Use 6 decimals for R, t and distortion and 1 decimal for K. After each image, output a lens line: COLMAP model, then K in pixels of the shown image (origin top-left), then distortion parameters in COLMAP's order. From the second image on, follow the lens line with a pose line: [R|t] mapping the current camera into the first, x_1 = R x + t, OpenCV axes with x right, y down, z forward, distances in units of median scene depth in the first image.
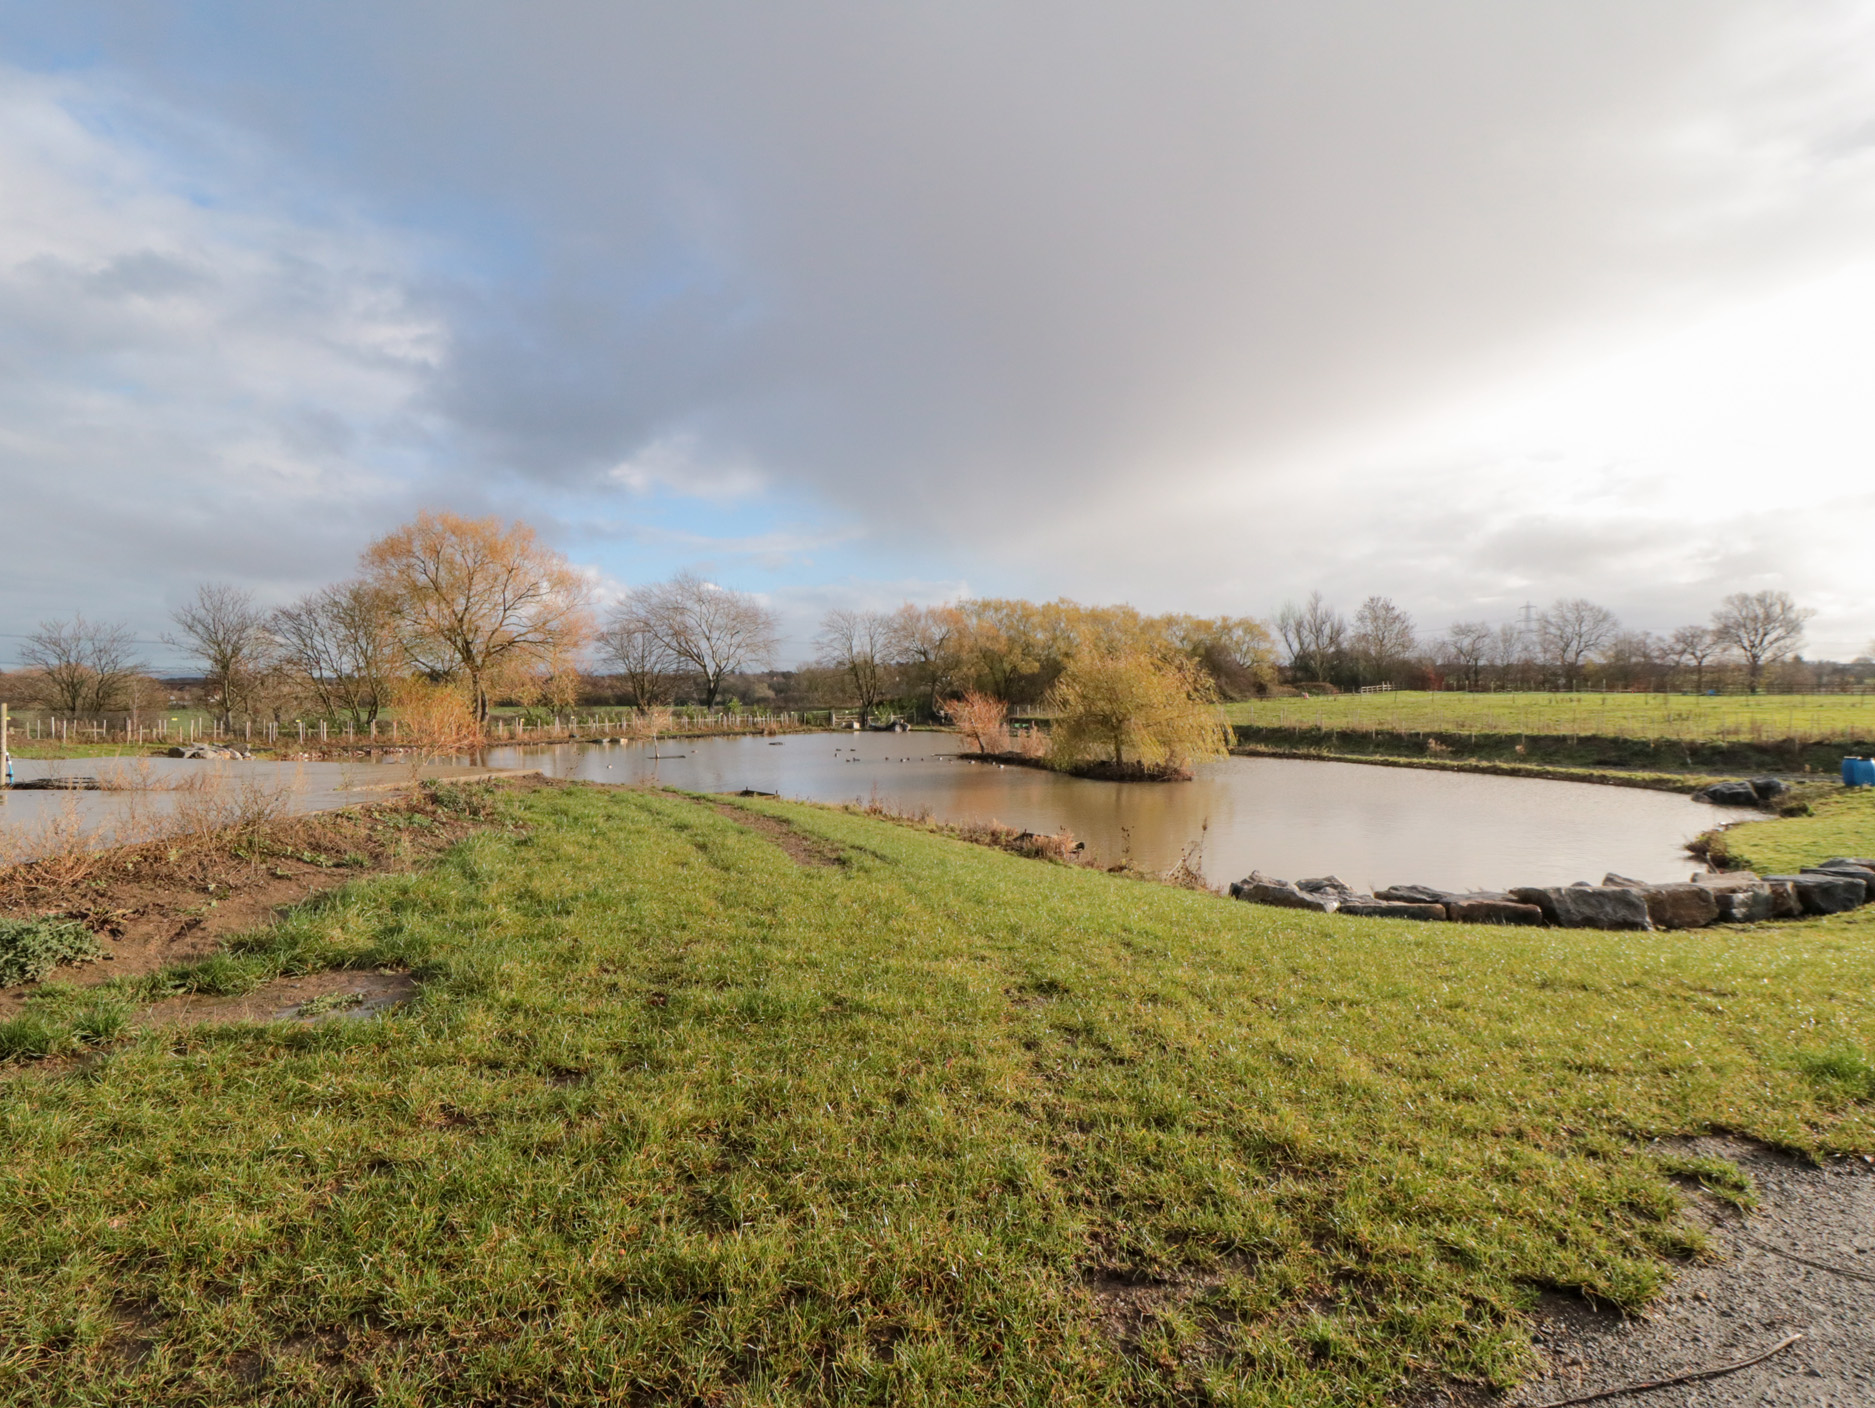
lens RADIAL K [[973.7, 0, 962.5], [0, 973.7, 704.9], [0, 0, 1]] dist [-0.006971, -0.008149]
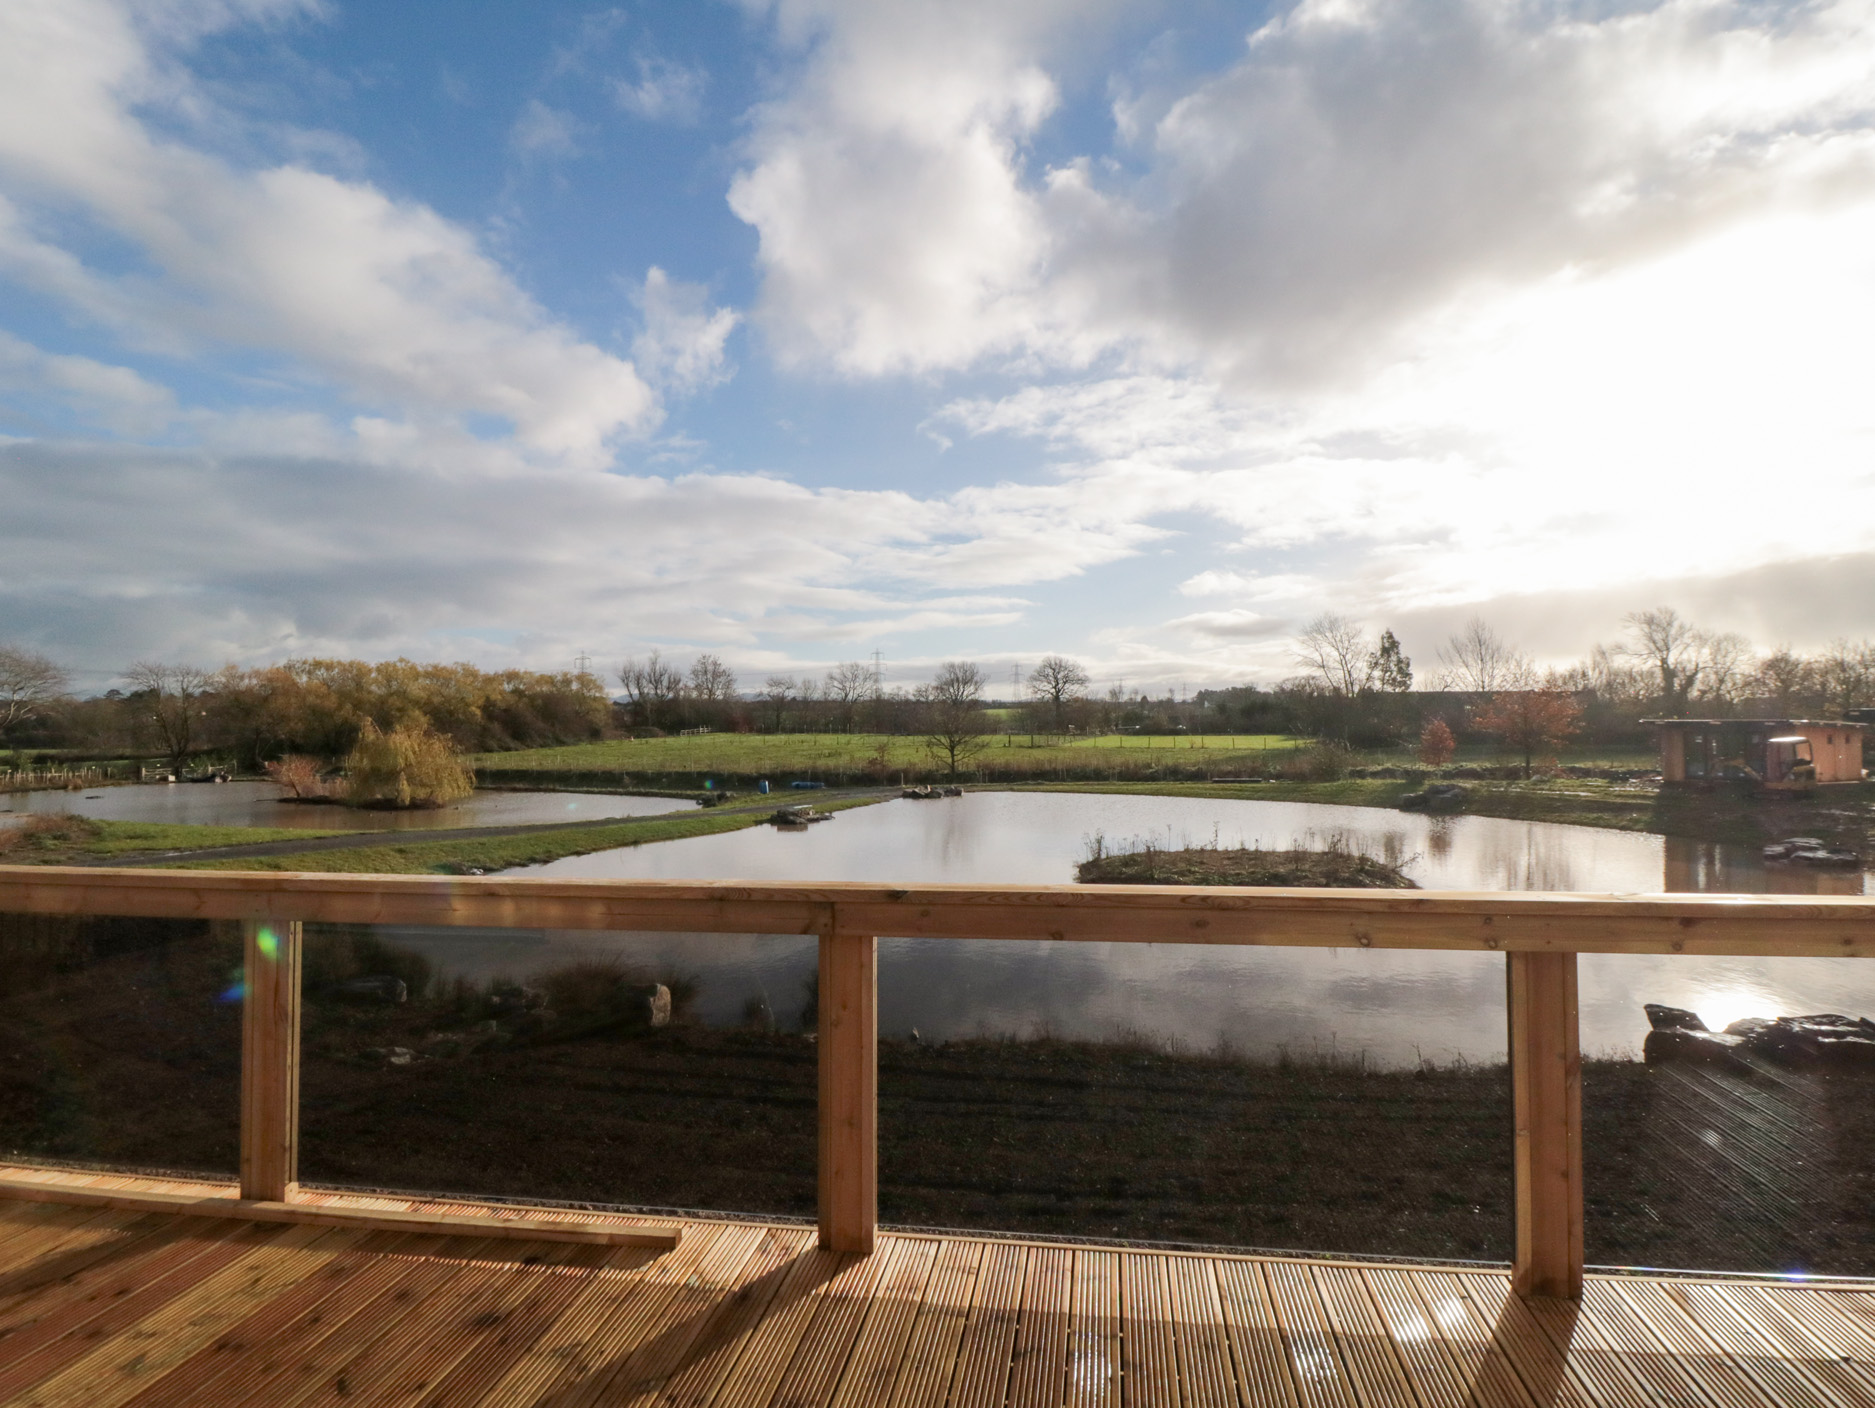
lens RADIAL K [[1012.9, 0, 981.5], [0, 1012.9, 686.4], [0, 0, 1]] dist [-0.007187, -0.007577]
pose [[0.830990, 0.013437, 0.556125, 0.033023], [0.013754, 0.998906, -0.044687, -0.034798], [-0.556118, 0.044783, 0.829896, -0.843466]]
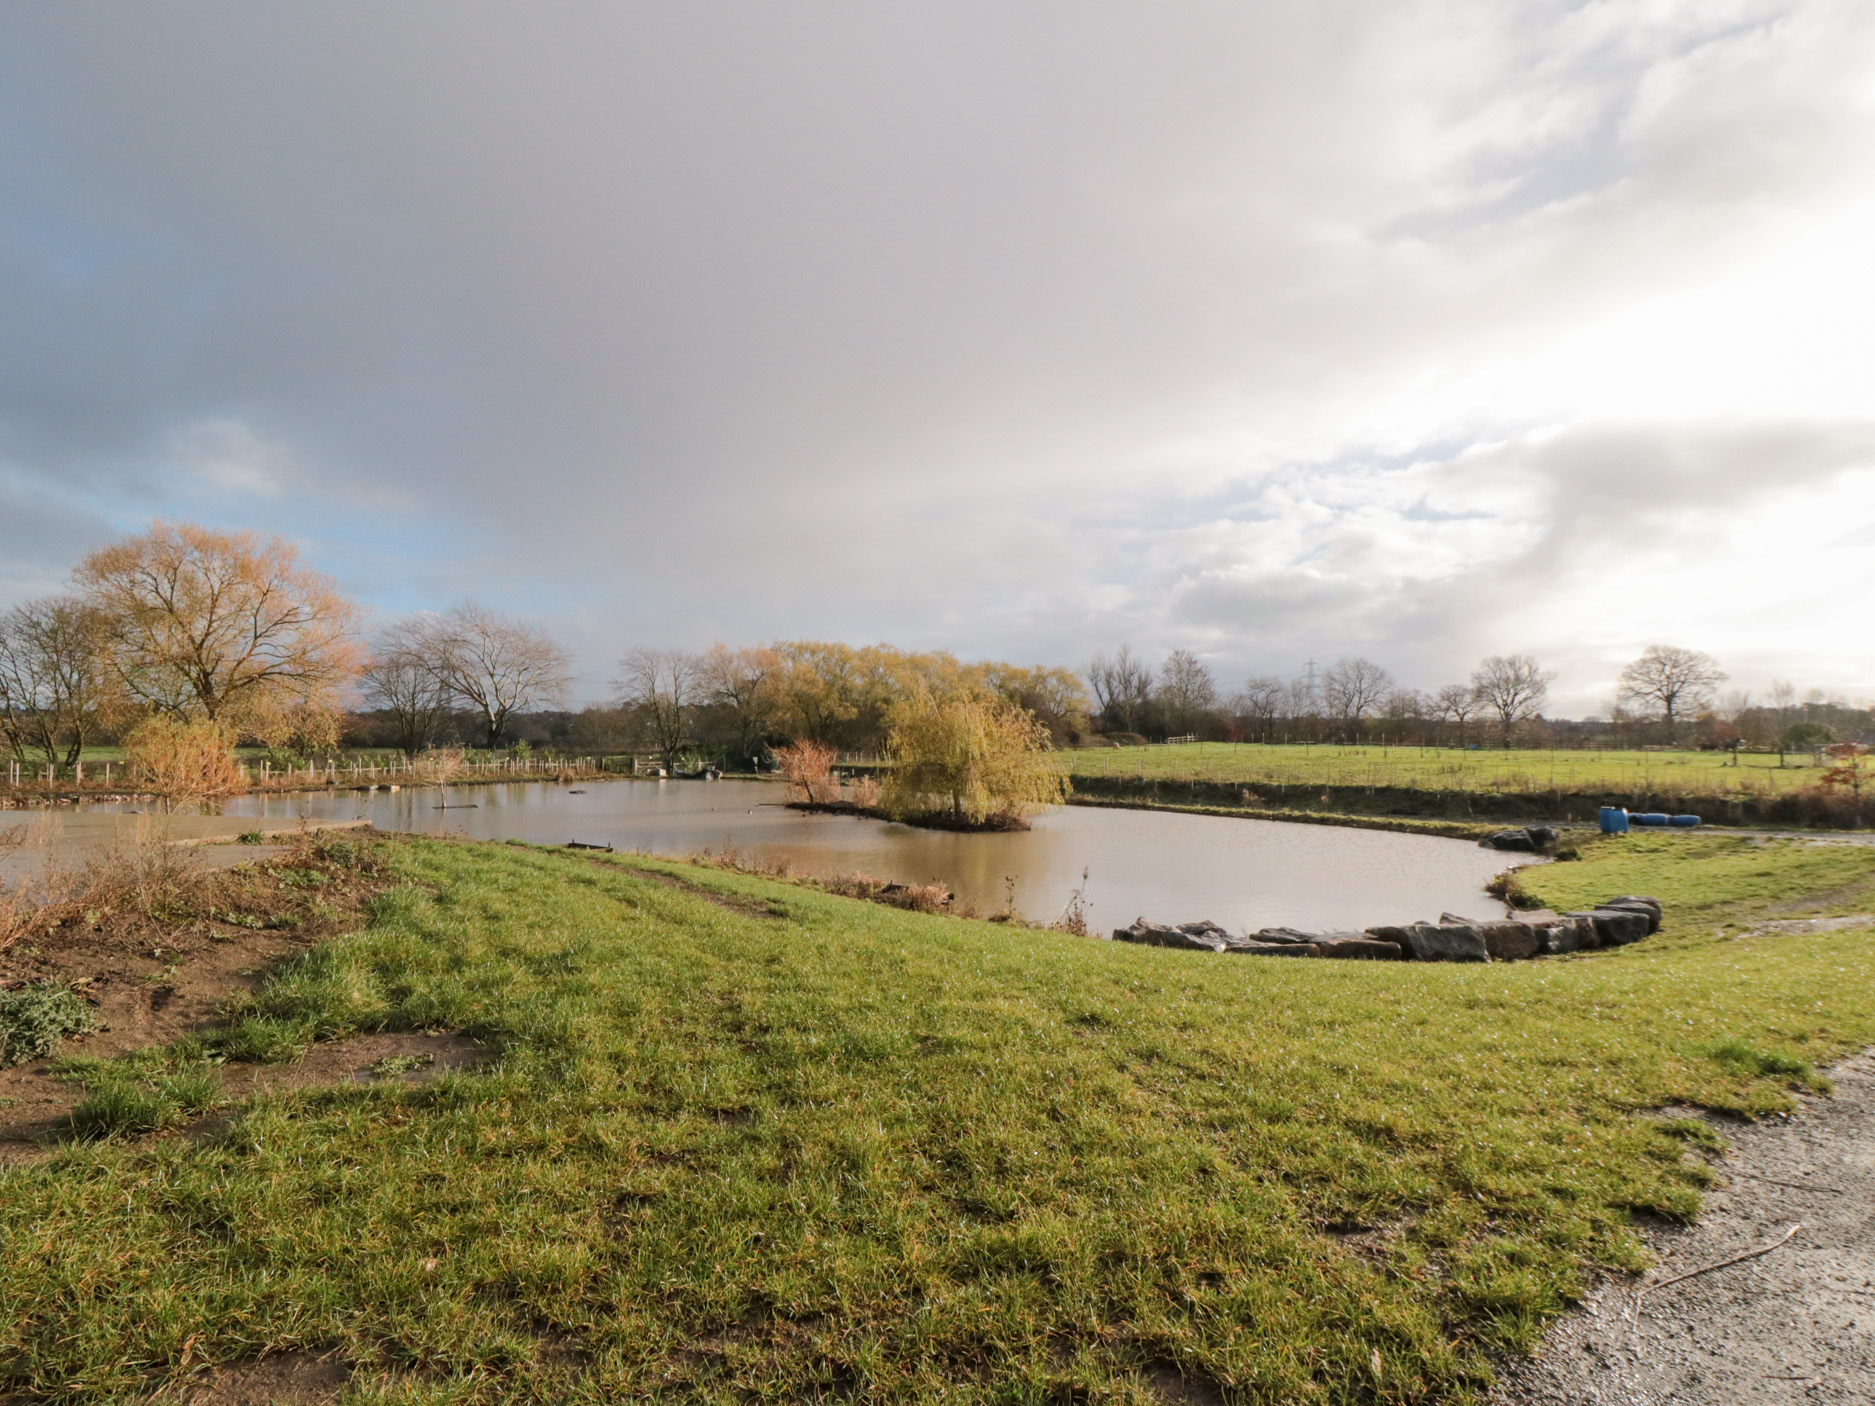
lens RADIAL K [[1012.9, 0, 958.1], [0, 1012.9, 700.7], [0, 0, 1]] dist [-0.007187, -0.007577]
pose [[0.981204, 0.020092, 0.191924, -0.035967], [-0.010426, 0.998632, -0.051243, -0.001181], [-0.192691, 0.048279, 0.980071, -0.013407]]
